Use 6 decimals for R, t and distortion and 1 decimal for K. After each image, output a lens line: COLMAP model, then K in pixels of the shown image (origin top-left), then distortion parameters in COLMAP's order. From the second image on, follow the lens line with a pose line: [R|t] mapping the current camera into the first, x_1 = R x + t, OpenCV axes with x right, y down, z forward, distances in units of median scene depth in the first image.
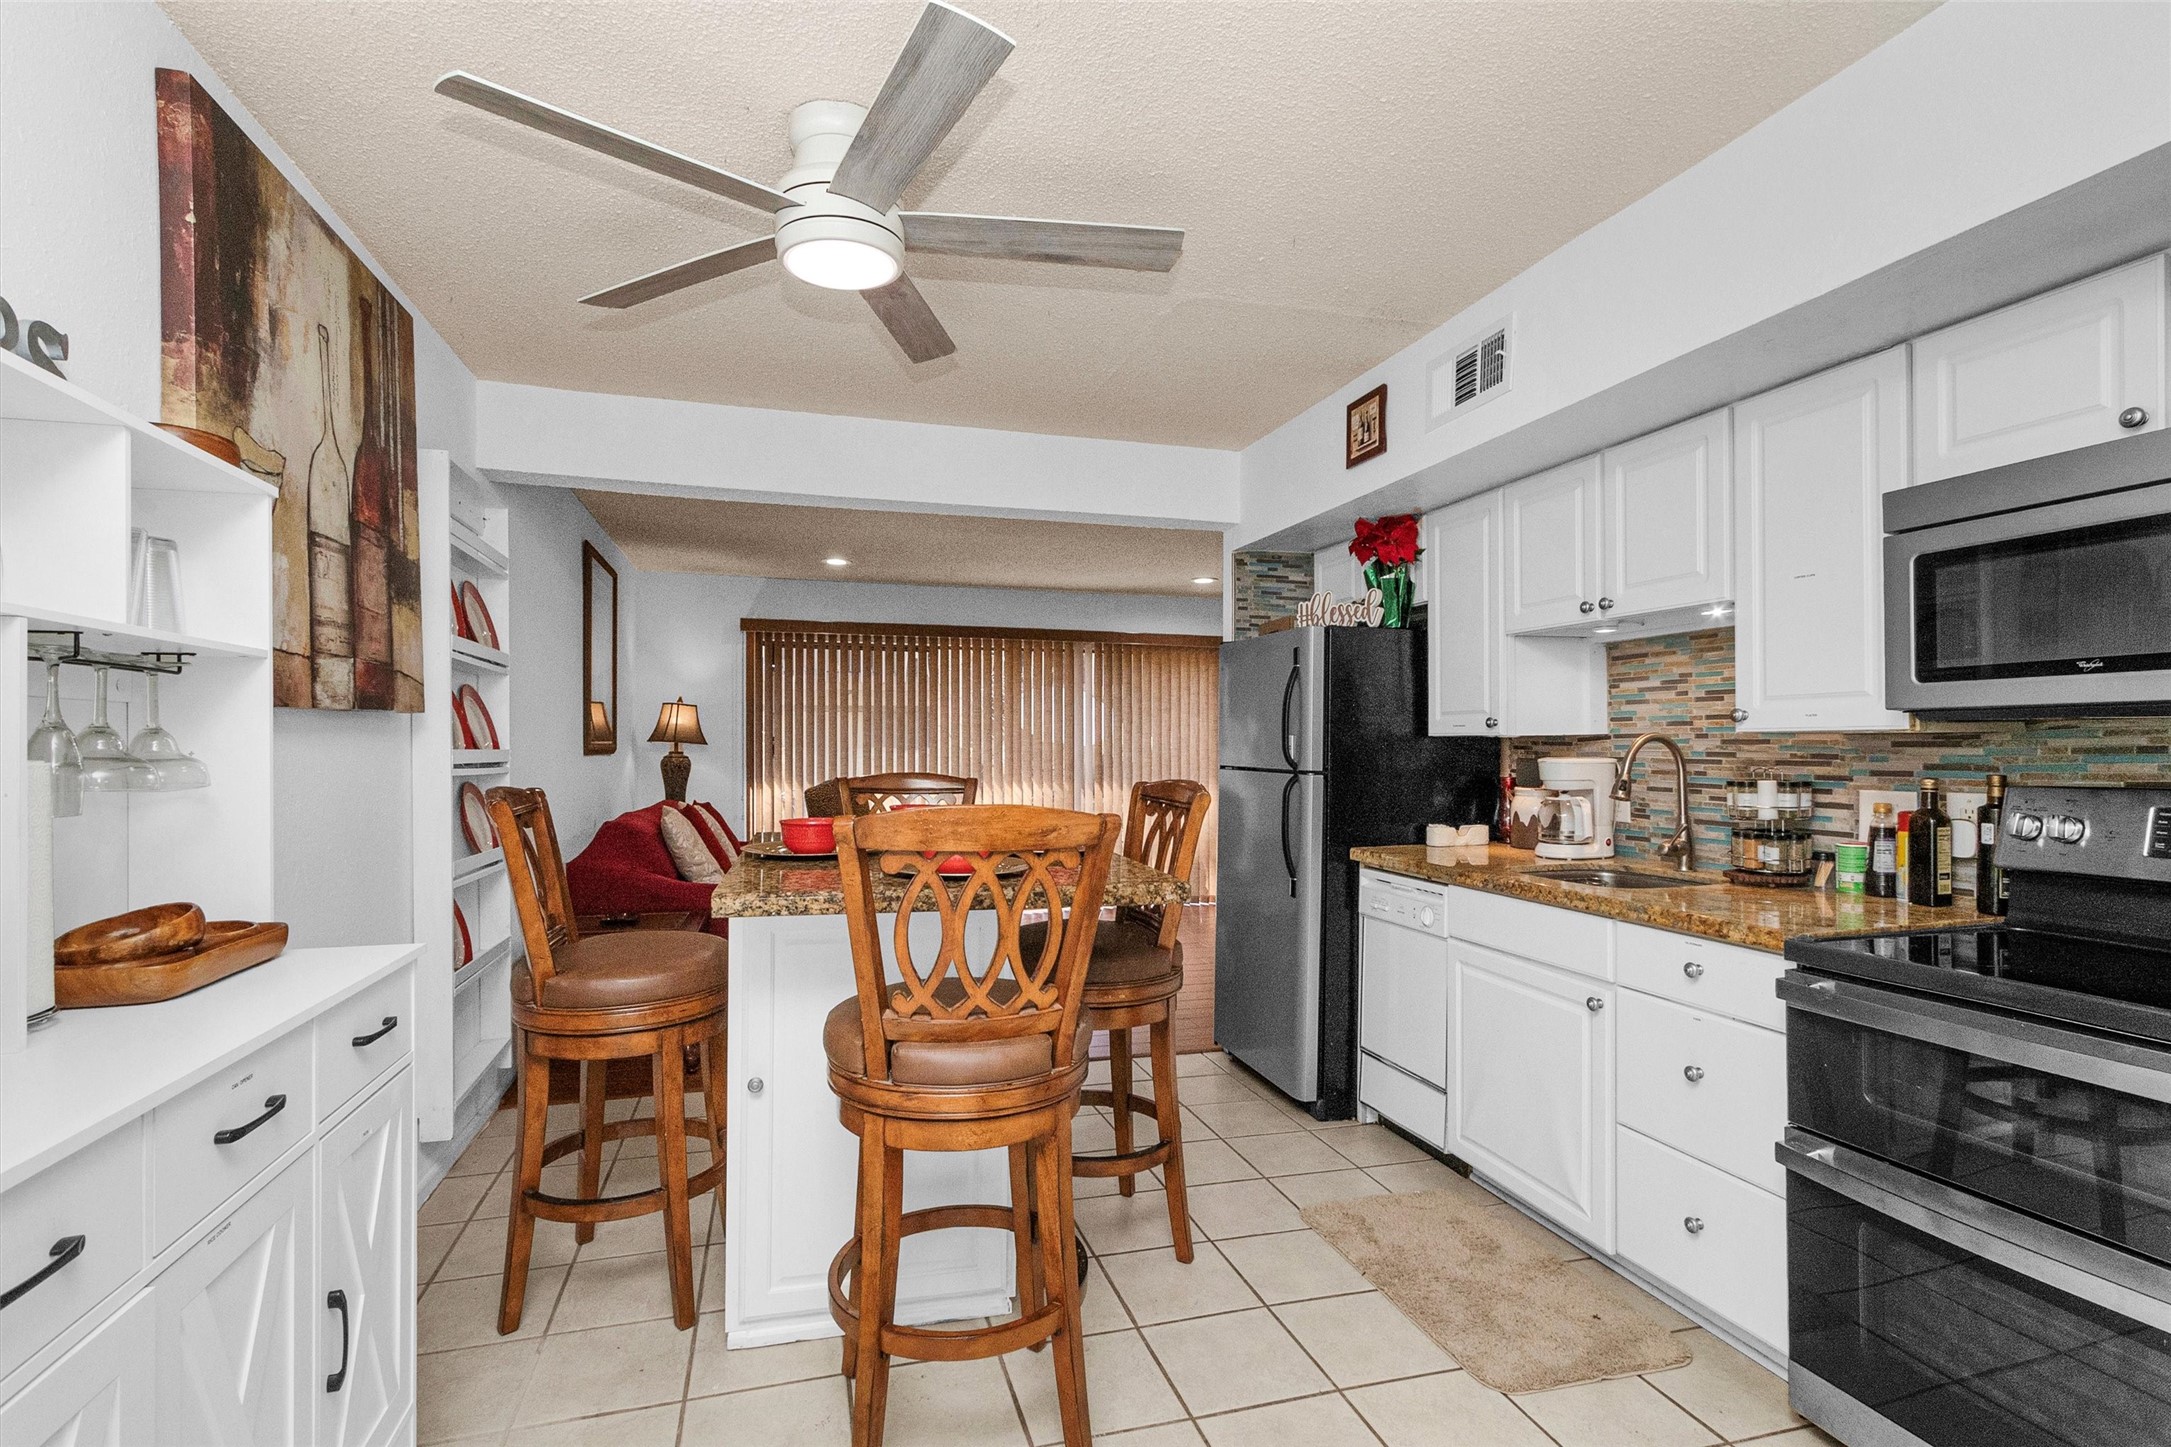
lens RADIAL K [[1003.4, 0, 1075.7], [0, 1003.4, 751.2], [0, 0, 1]] dist [0.003633, -0.002647]
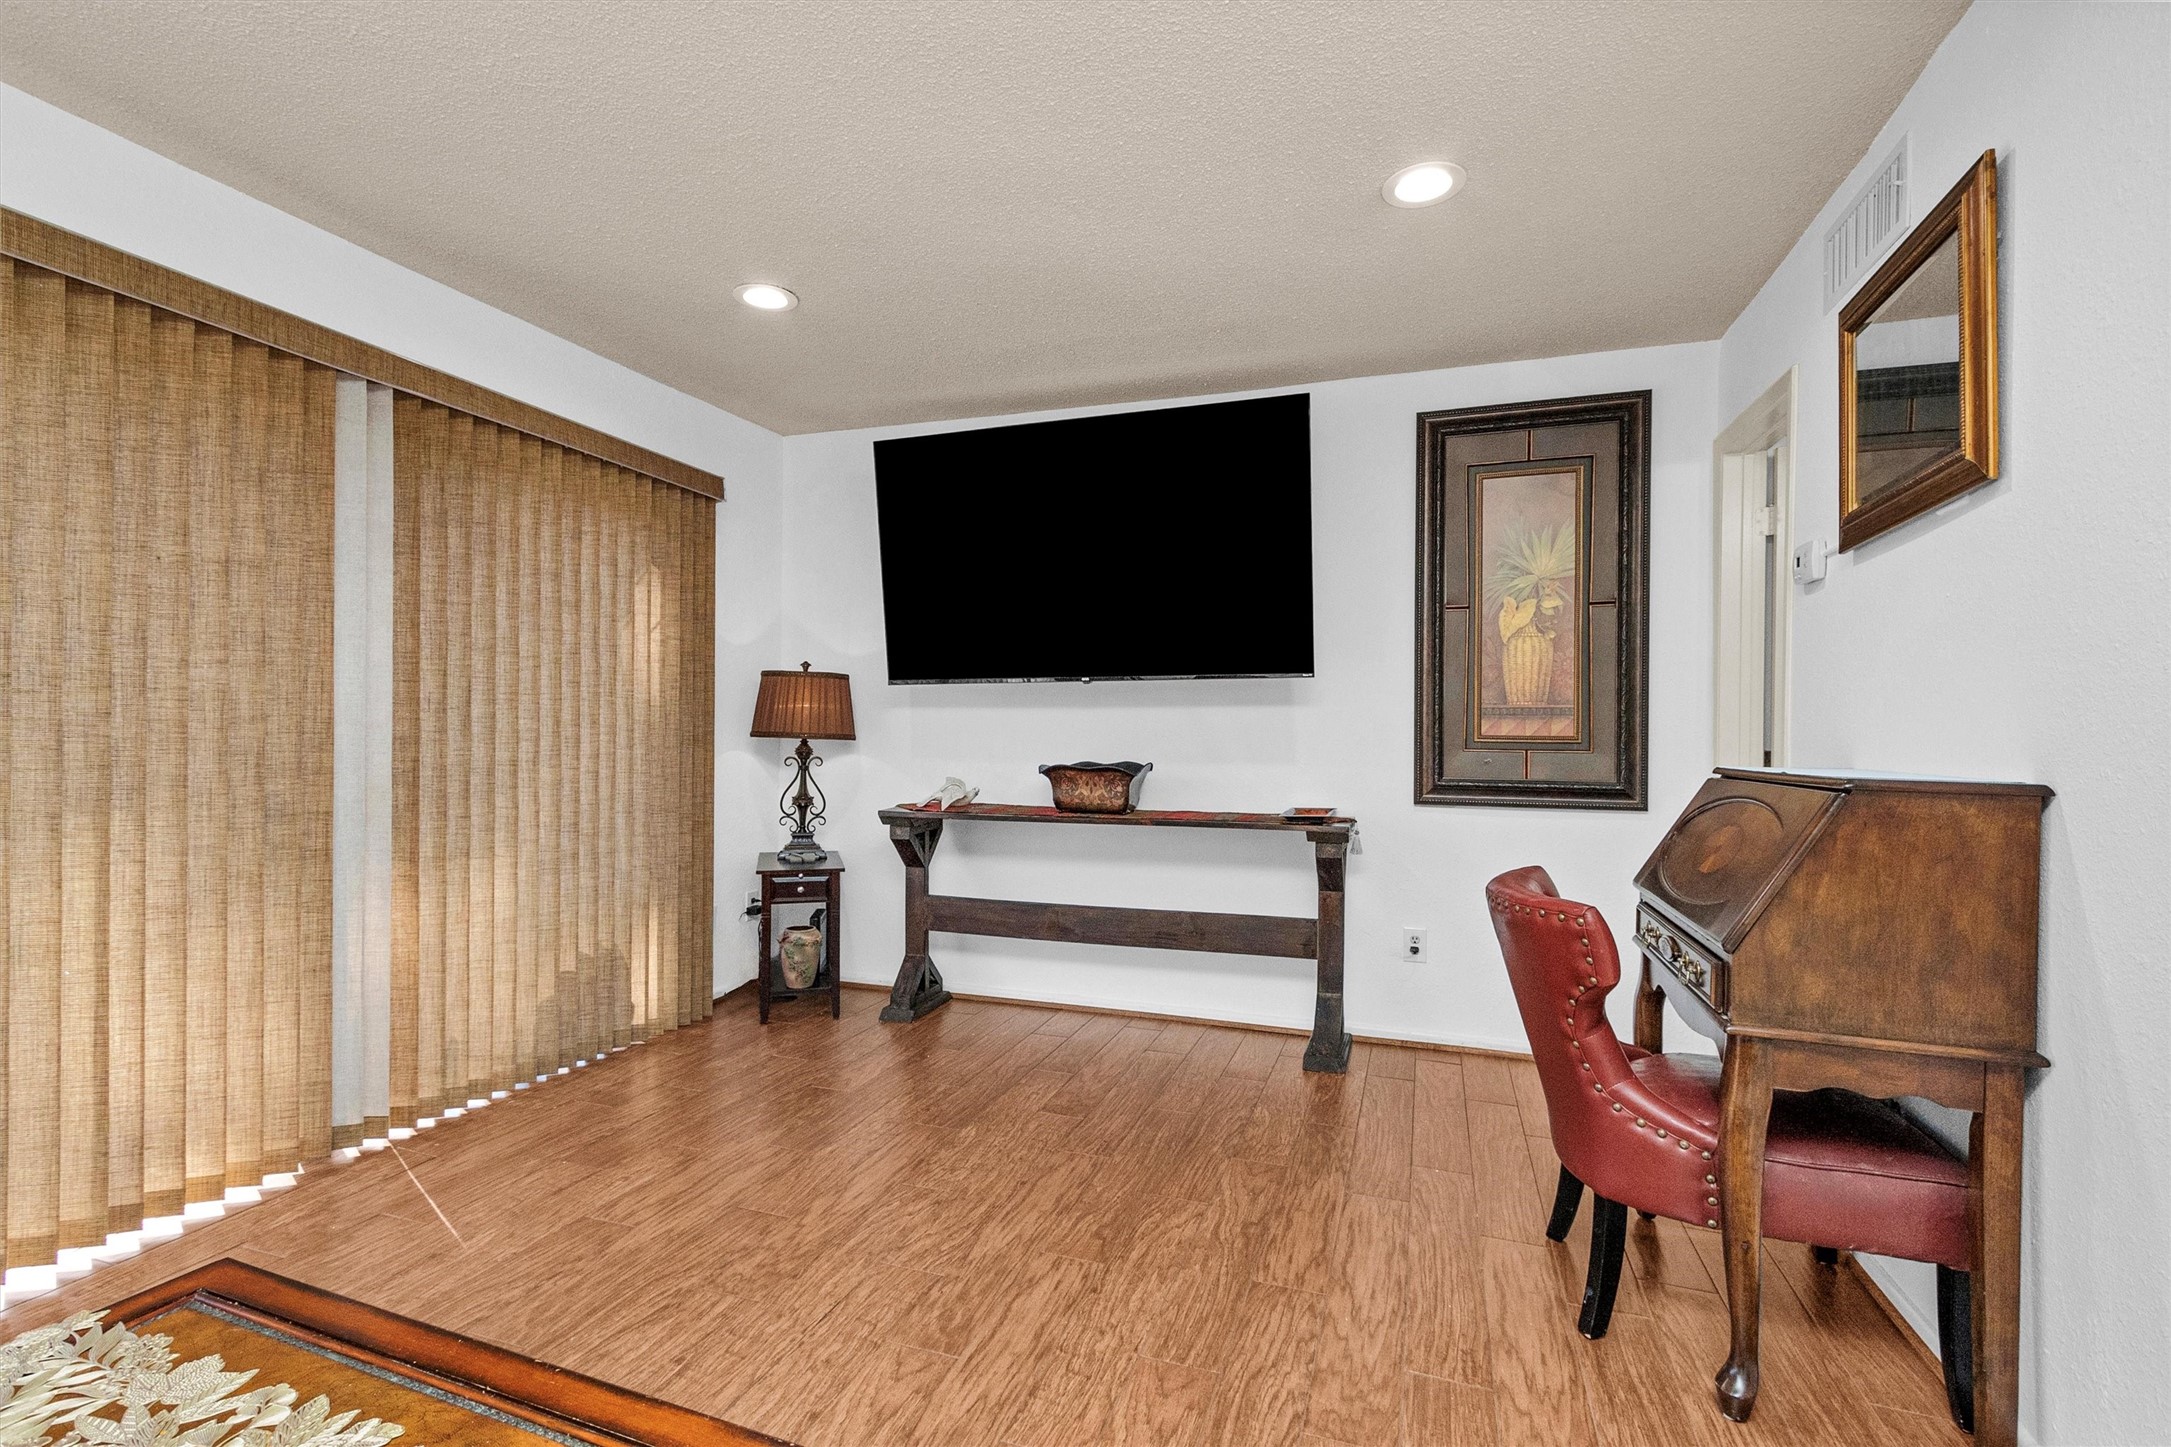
lens RADIAL K [[1006.0, 0, 1061.8], [0, 1006.0, 726.9], [0, 0, 1]] dist [0.003980, 0.000414]
pose [[0.588008, 0.007167, 0.808823, -0.416504], [-0.000662, 0.999965, -0.008379, 0.042721], [-0.808855, 0.004392, 0.587992, 1.876747]]
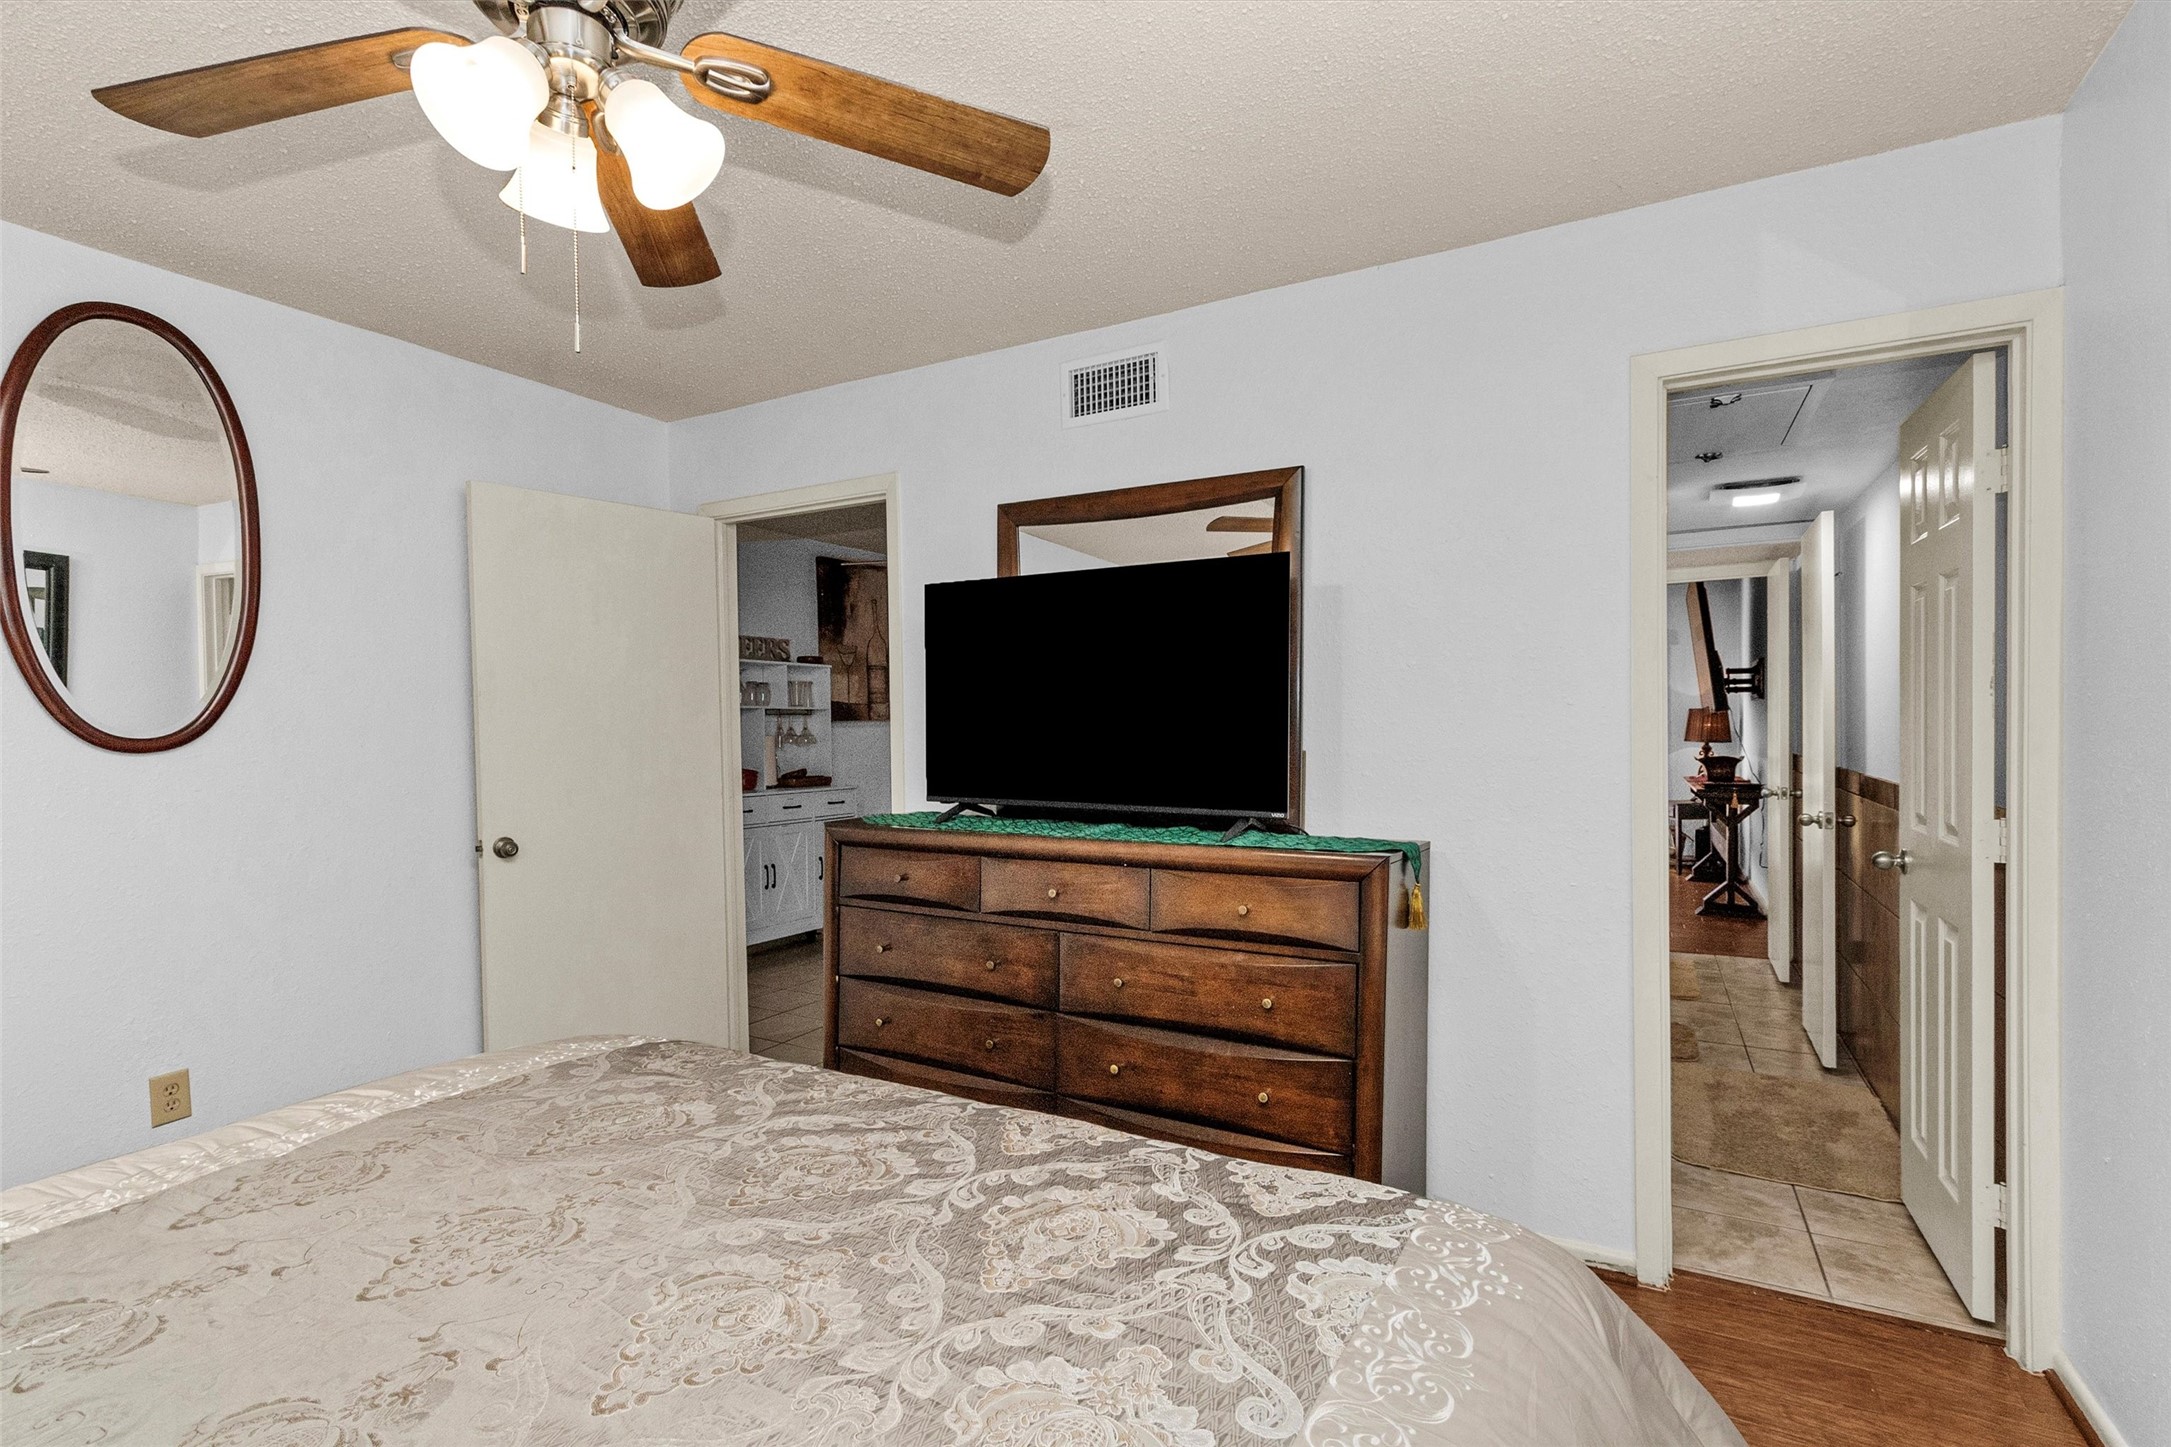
lens RADIAL K [[1003.4, 0, 1075.7], [0, 1003.4, 751.2], [0, 0, 1]] dist [0.003633, -0.002647]
pose [[0.704585, 0.005884, -0.709595, 1.655843], [0.007738, 0.999842, 0.015974, 0.009315], [0.709577, -0.016746, 0.704429, -0.670868]]
